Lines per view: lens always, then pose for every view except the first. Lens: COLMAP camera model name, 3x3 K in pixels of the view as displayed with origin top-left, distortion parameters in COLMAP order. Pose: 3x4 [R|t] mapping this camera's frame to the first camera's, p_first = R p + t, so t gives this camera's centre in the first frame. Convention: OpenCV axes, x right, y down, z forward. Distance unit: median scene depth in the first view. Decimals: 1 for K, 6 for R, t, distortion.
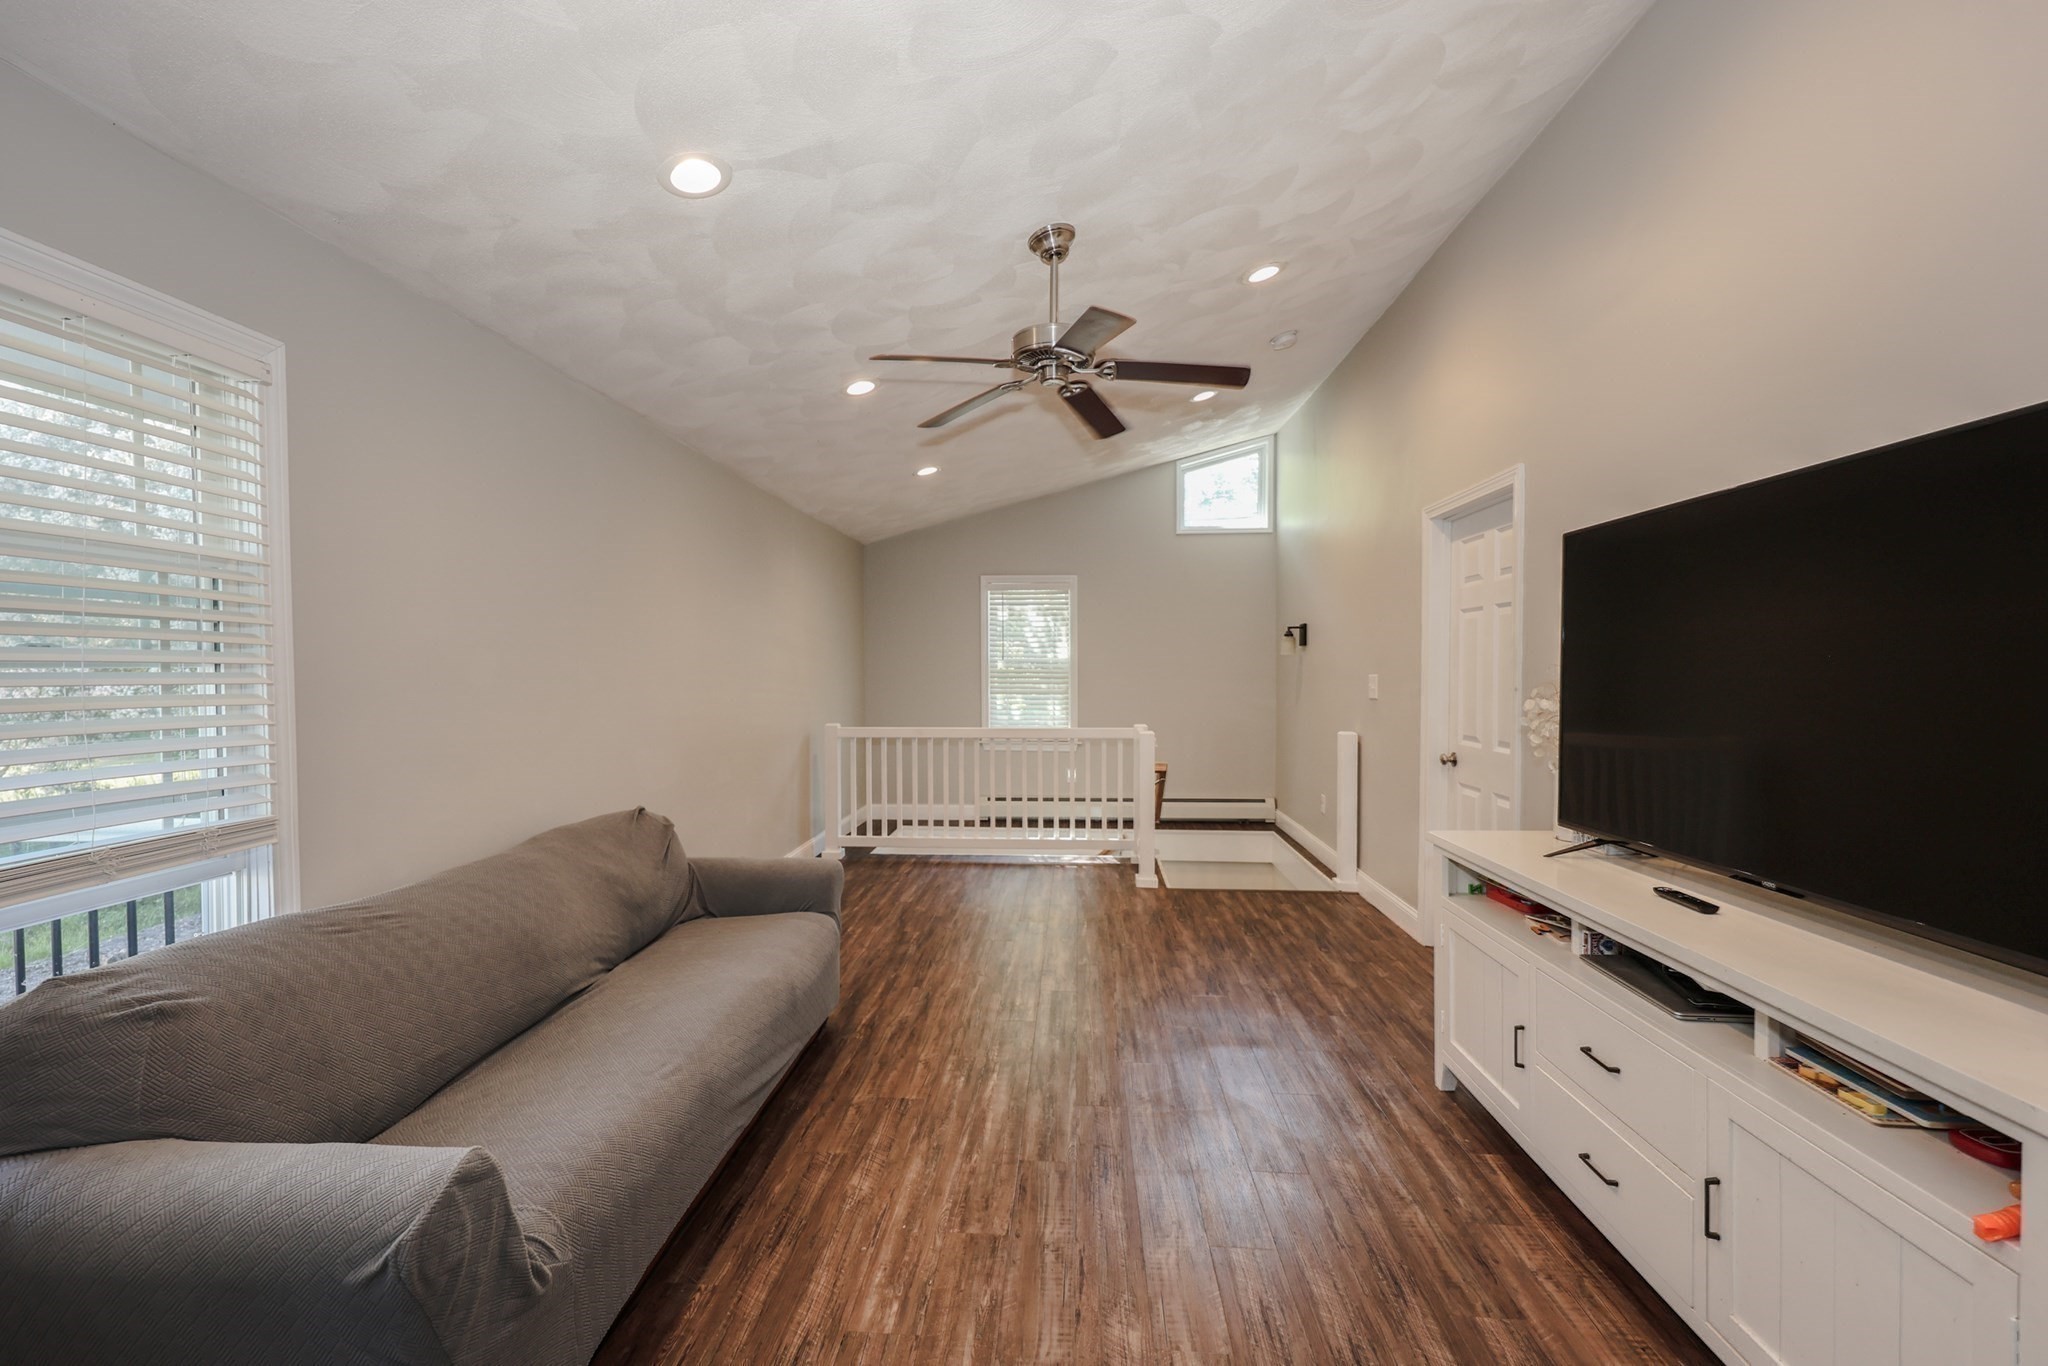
lens RADIAL K [[811.1, 0, 1019.8], [0, 811.1, 678.6], [0, 0, 1]] dist [0.001771, -0.000237]
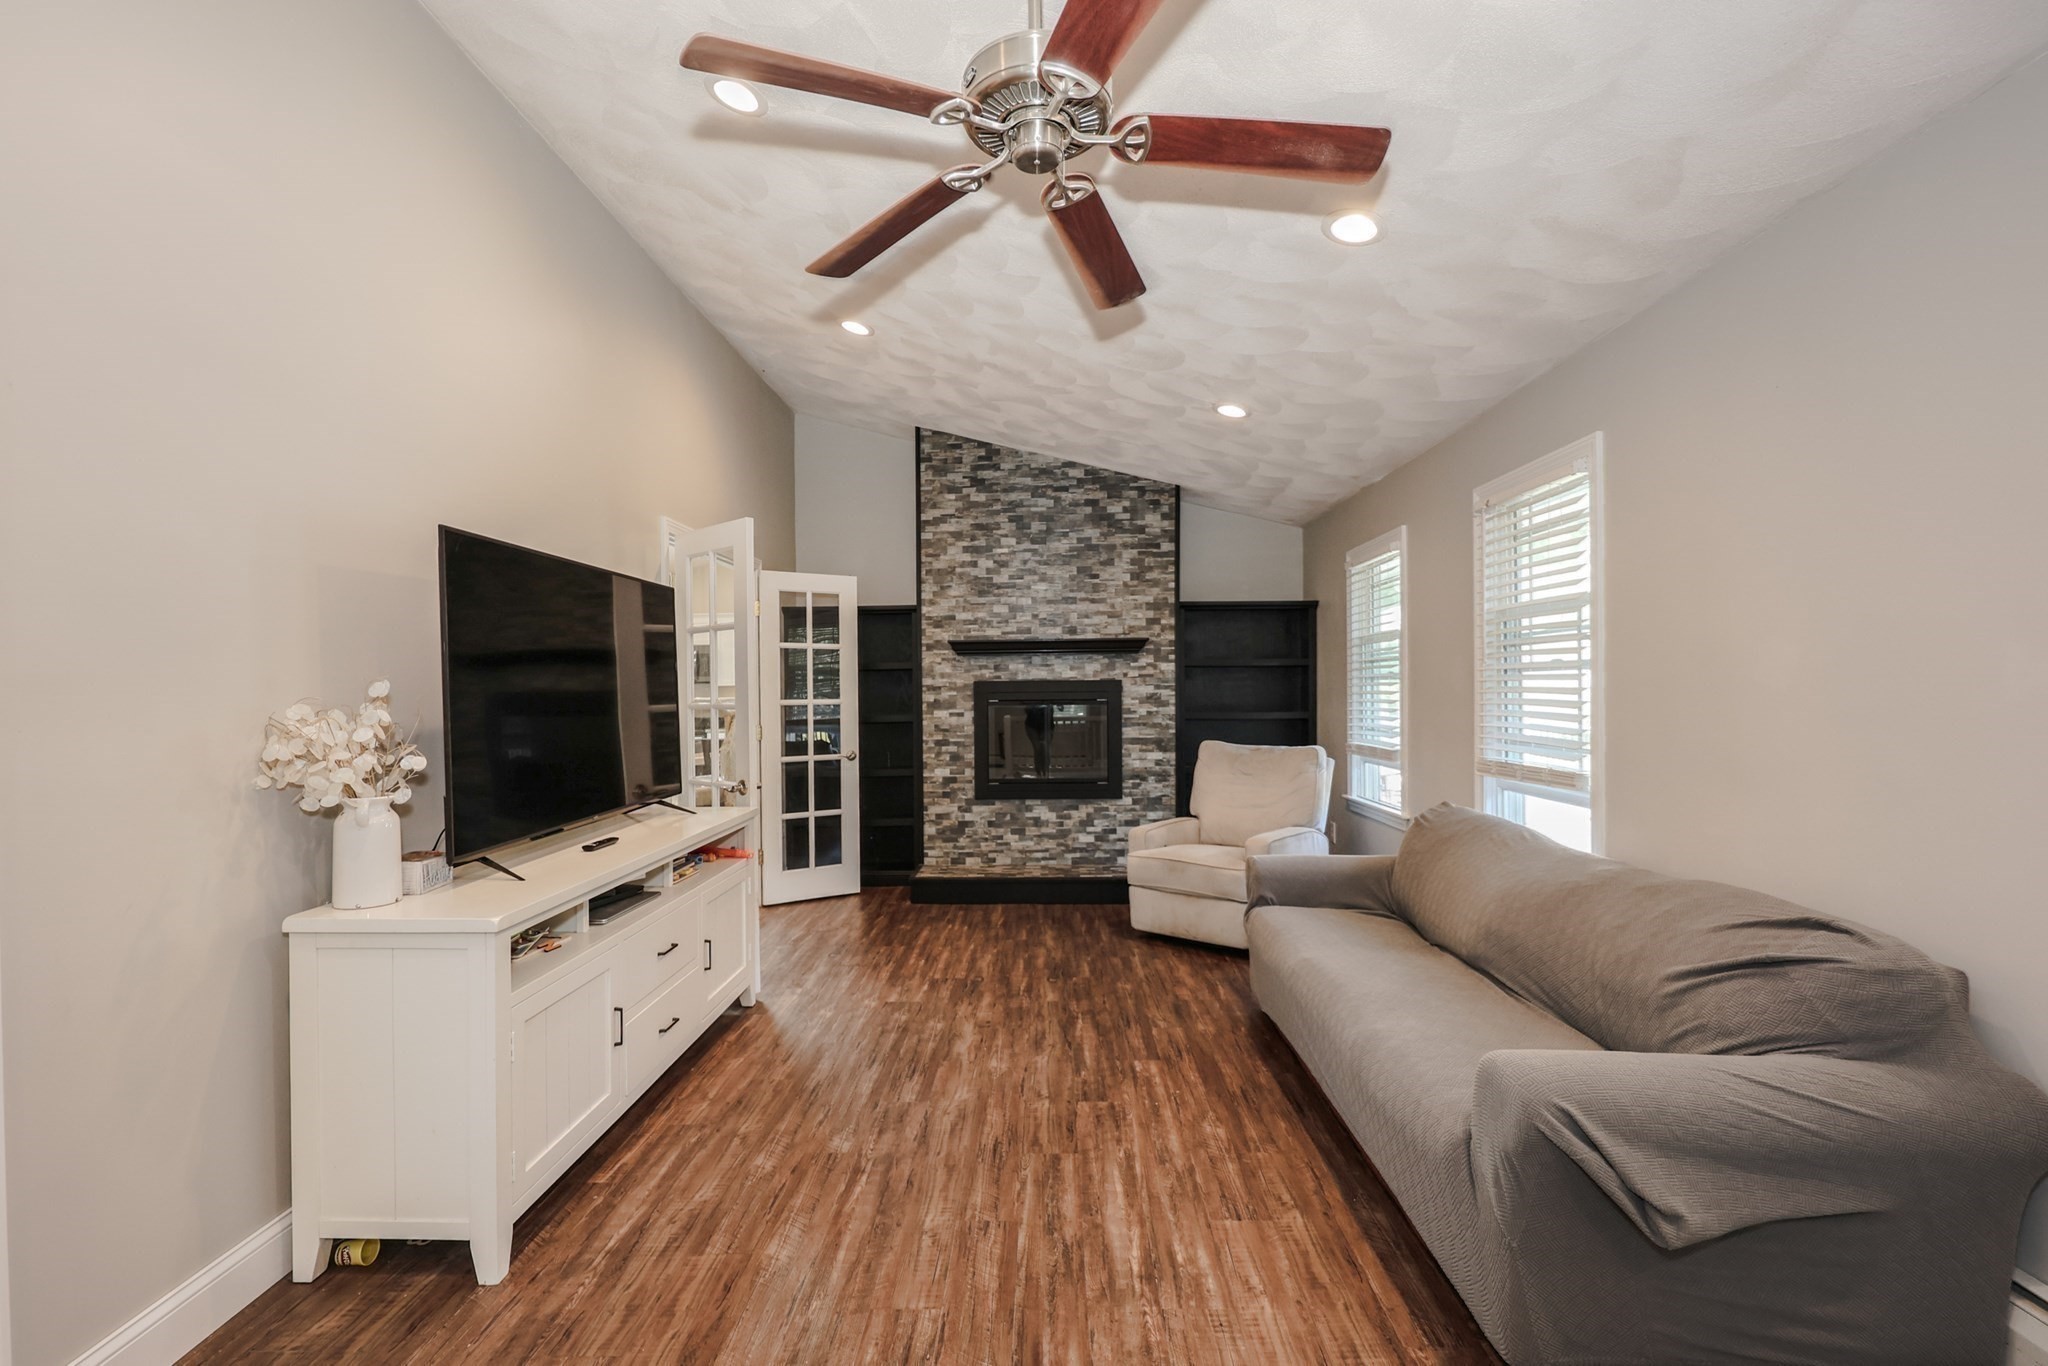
lens RADIAL K [[811.1, 0, 1019.8], [0, 811.1, 678.6], [0, 0, 1]] dist [0.001771, -0.000237]
pose [[-0.999186, 0.014785, -0.037532, 0.099673], [0.014738, 0.999890, 0.001544, -0.010804], [0.037551, 0.000990, -0.999294, 1.969666]]
